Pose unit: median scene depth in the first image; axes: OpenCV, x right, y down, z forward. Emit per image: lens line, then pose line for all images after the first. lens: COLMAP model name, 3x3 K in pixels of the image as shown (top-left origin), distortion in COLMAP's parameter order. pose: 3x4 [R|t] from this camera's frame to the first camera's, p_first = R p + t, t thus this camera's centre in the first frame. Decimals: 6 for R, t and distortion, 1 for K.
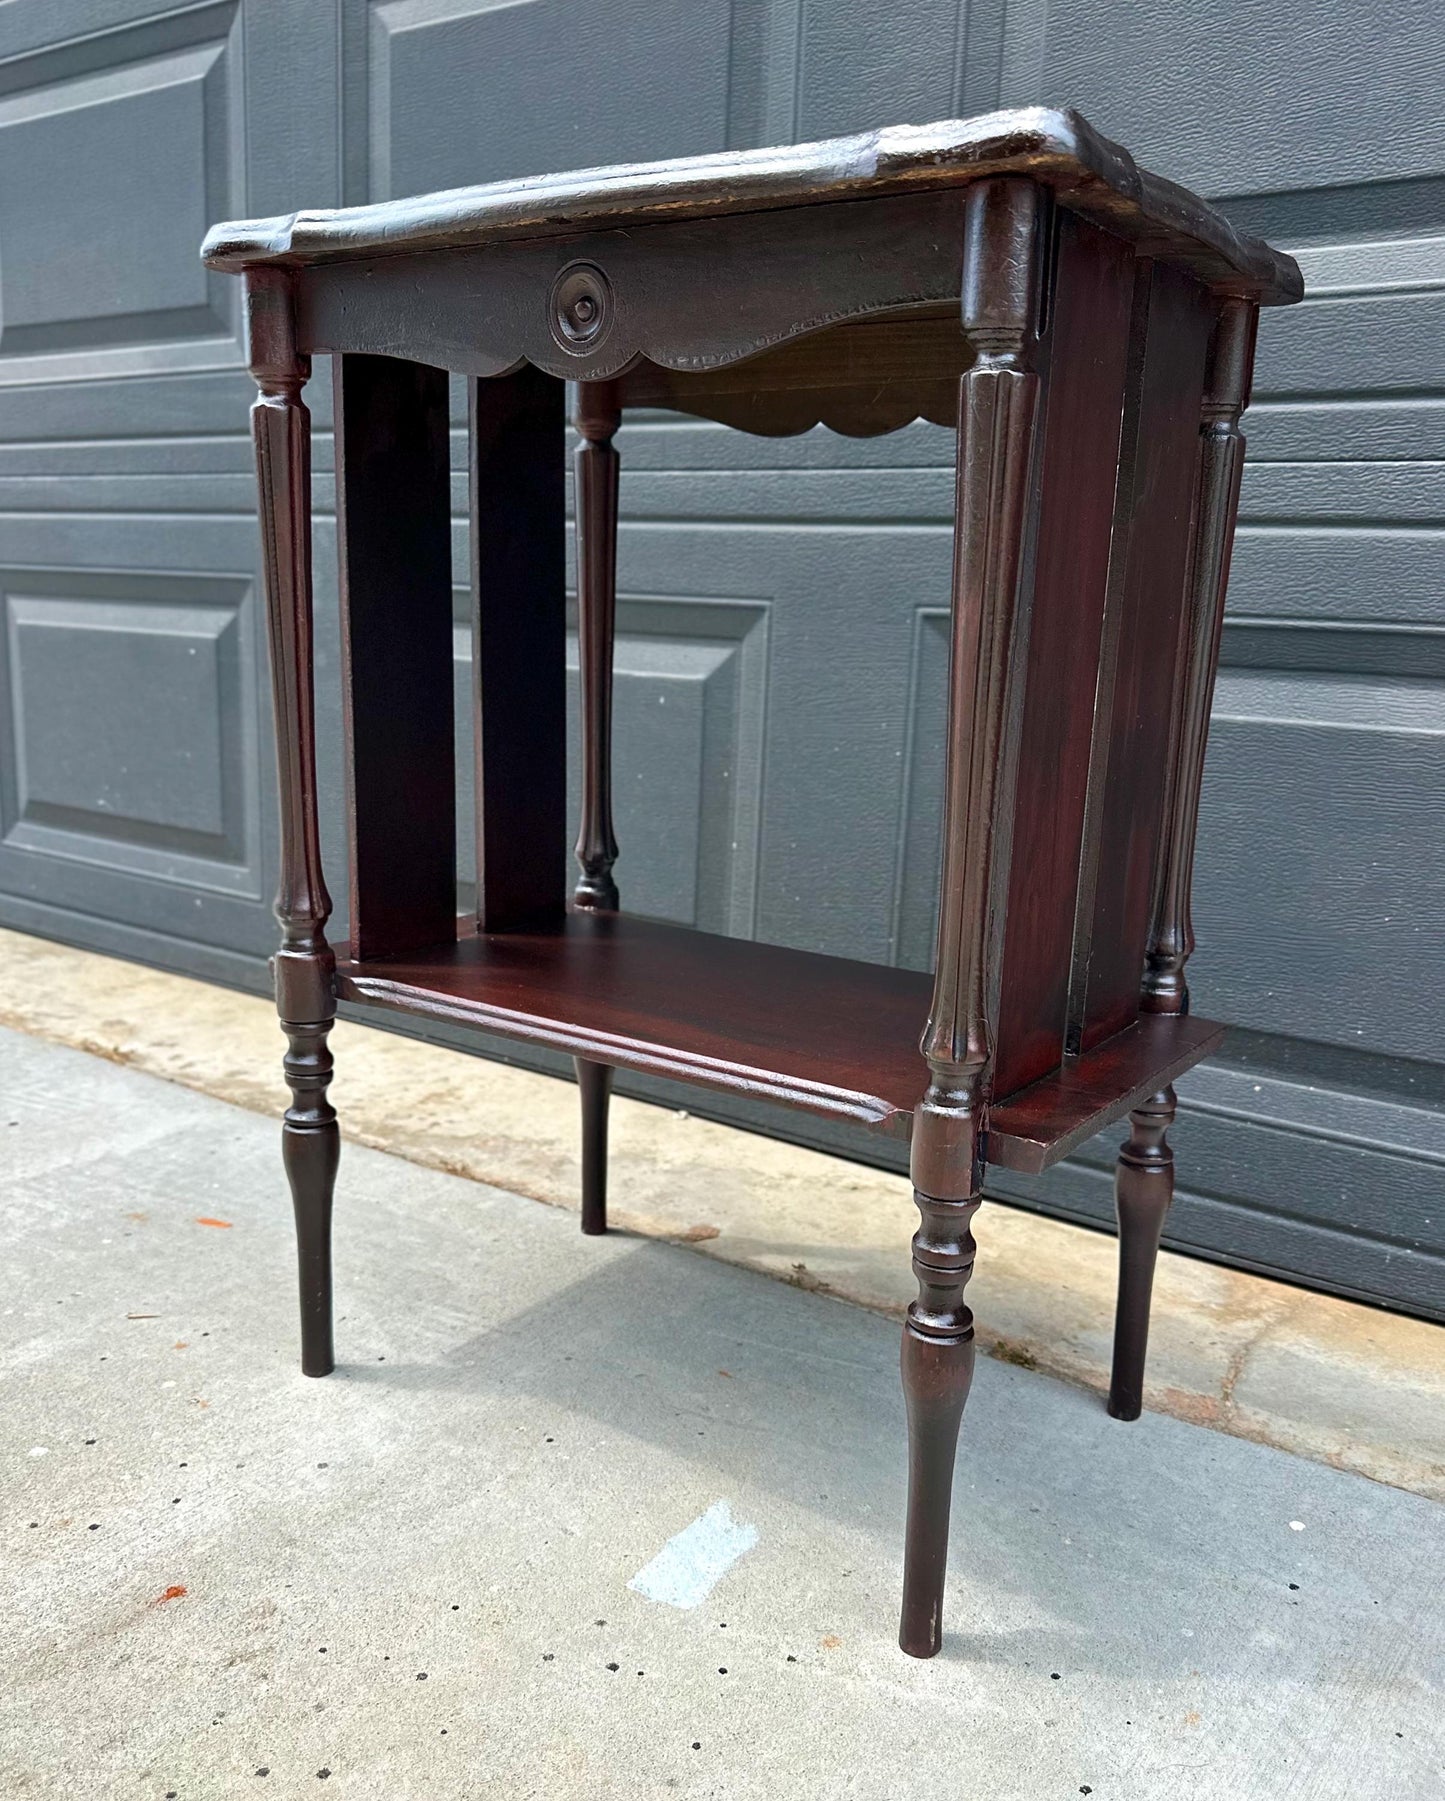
lens RADIAL K [[1527.4, 0, 771.9], [0, 1527.4, 962.5], [0, 0, 1]] dist [0.101673, -0.173404]
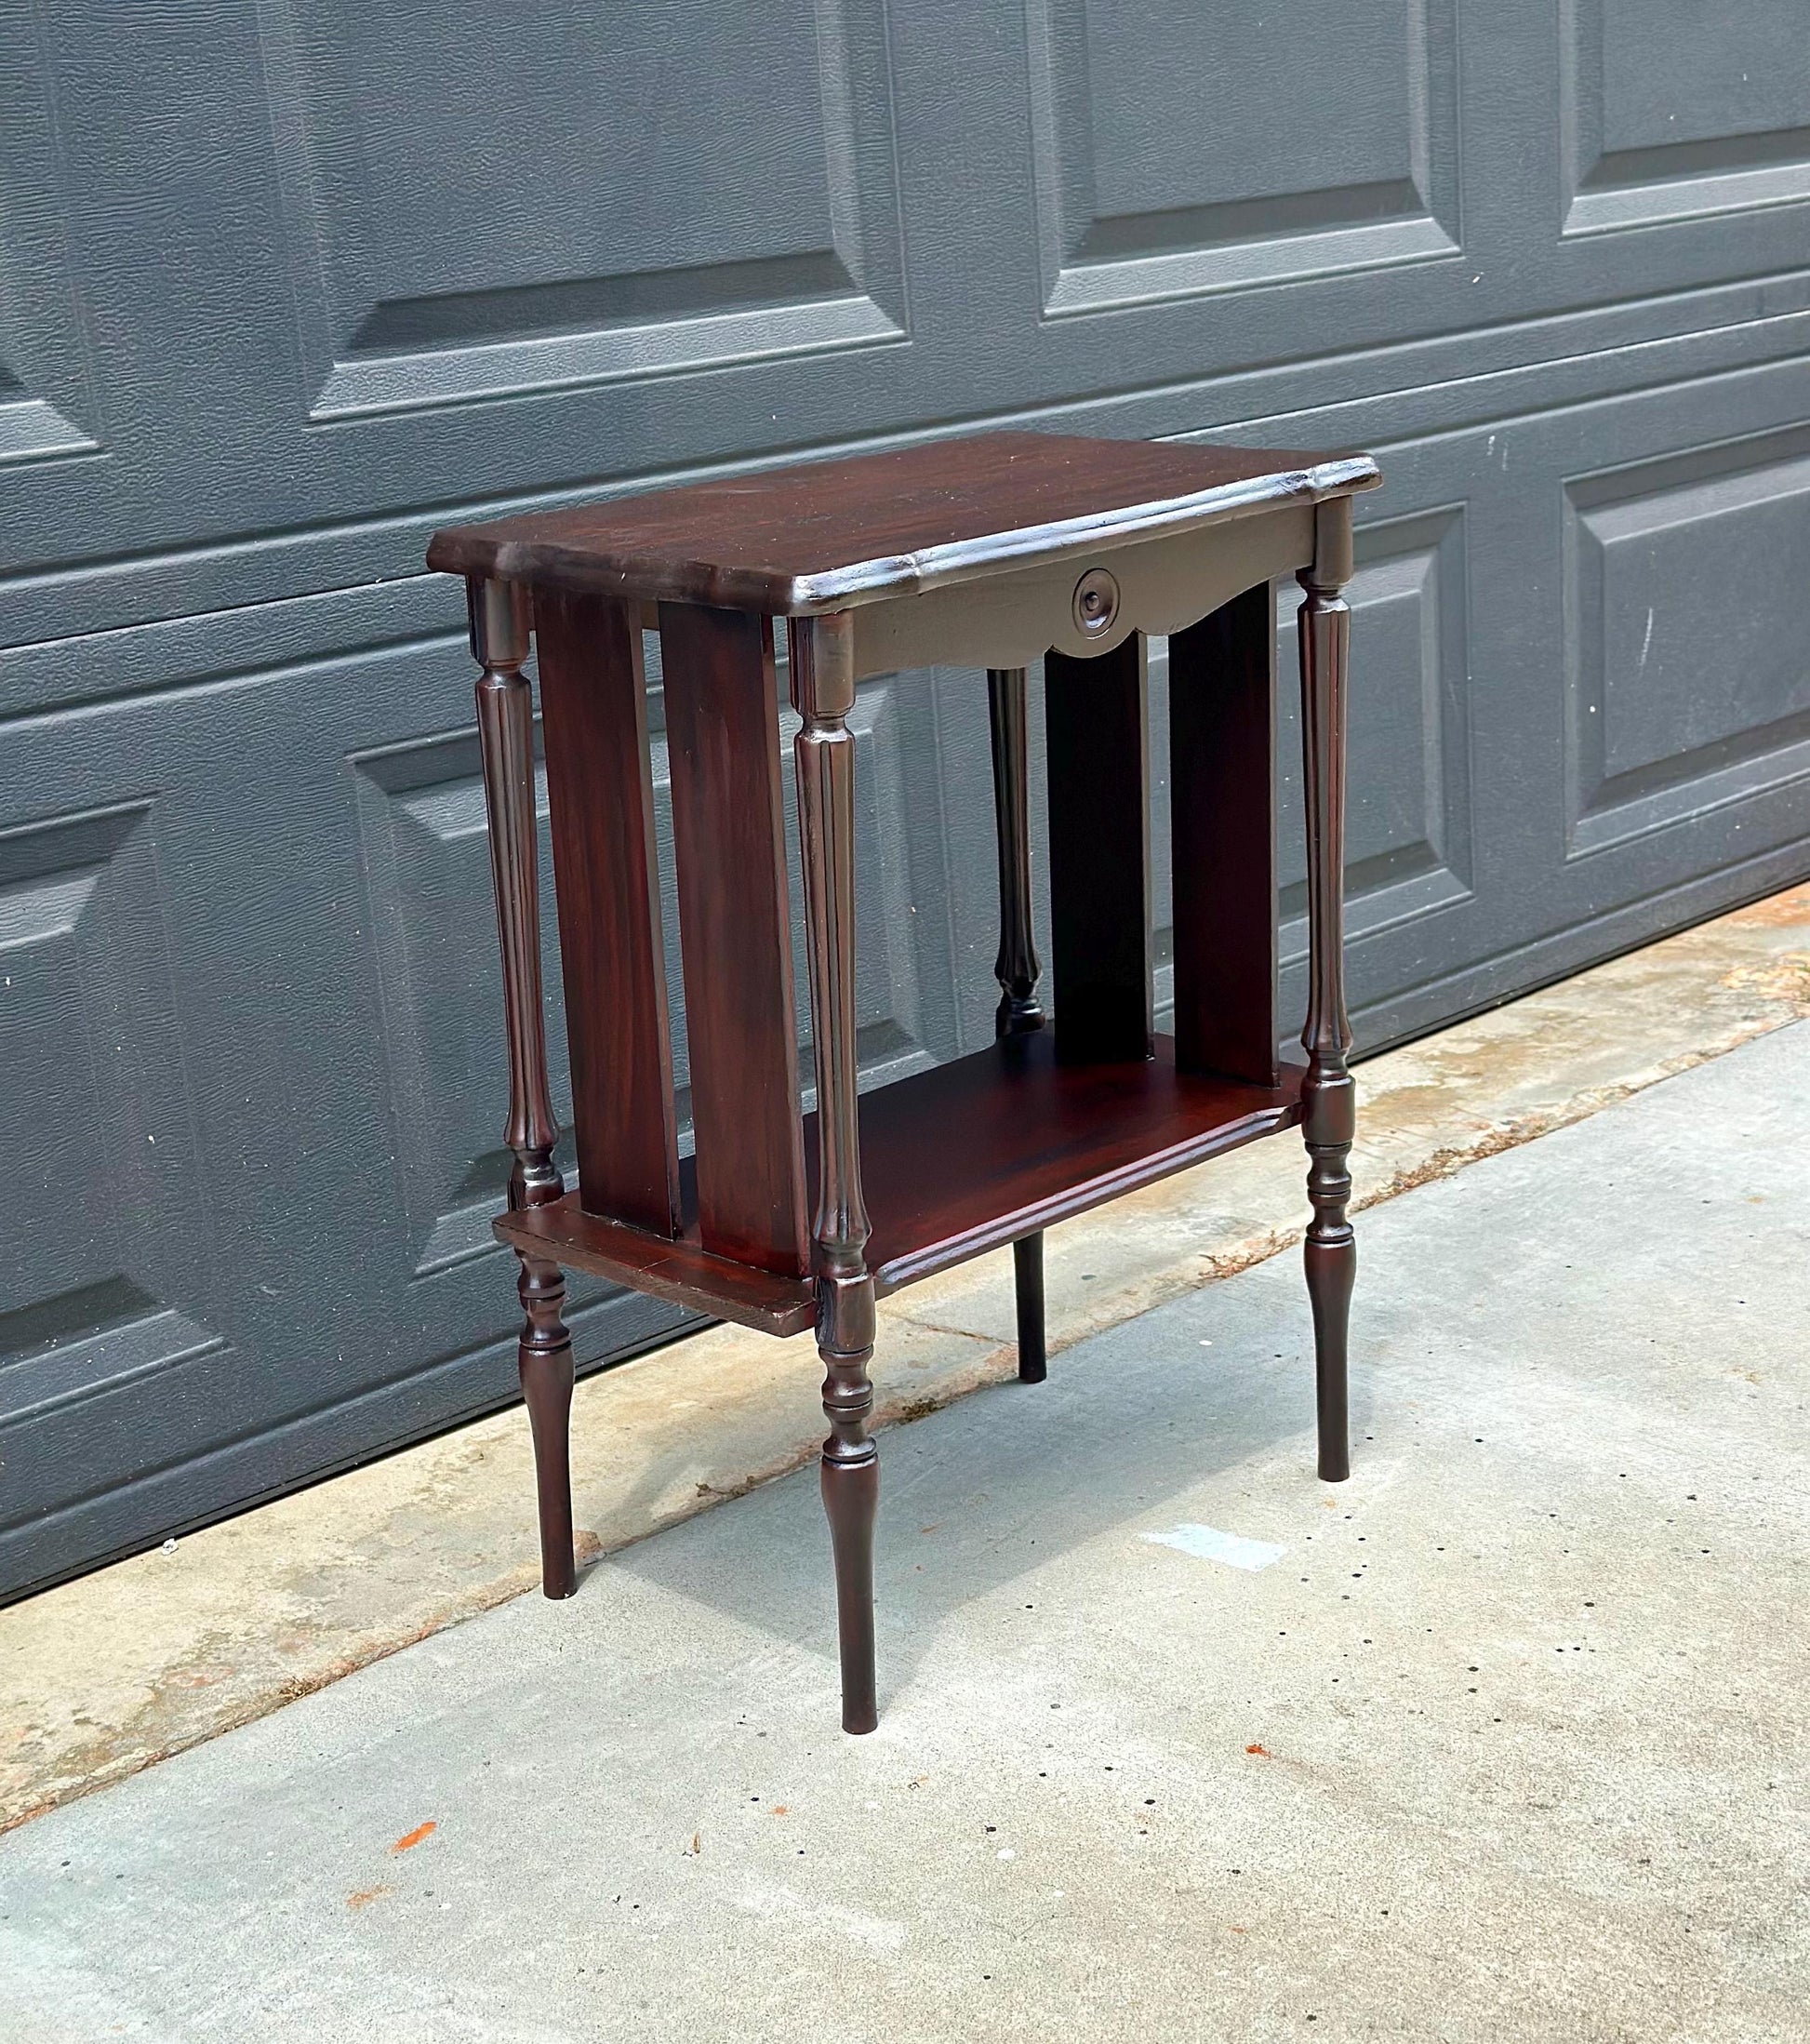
lens RADIAL K [[3395.2, 0, 924.6], [0, 3395.2, 1023.5], [0, 0, 1]] dist [0.152602, 0.000000]
pose [[0.177265, -0.325992, 0.928605, -1.755239], [0.286424, 0.919793, 0.268222, -0.557420], [-0.941562, 0.218428, 0.256419, 0.322736]]
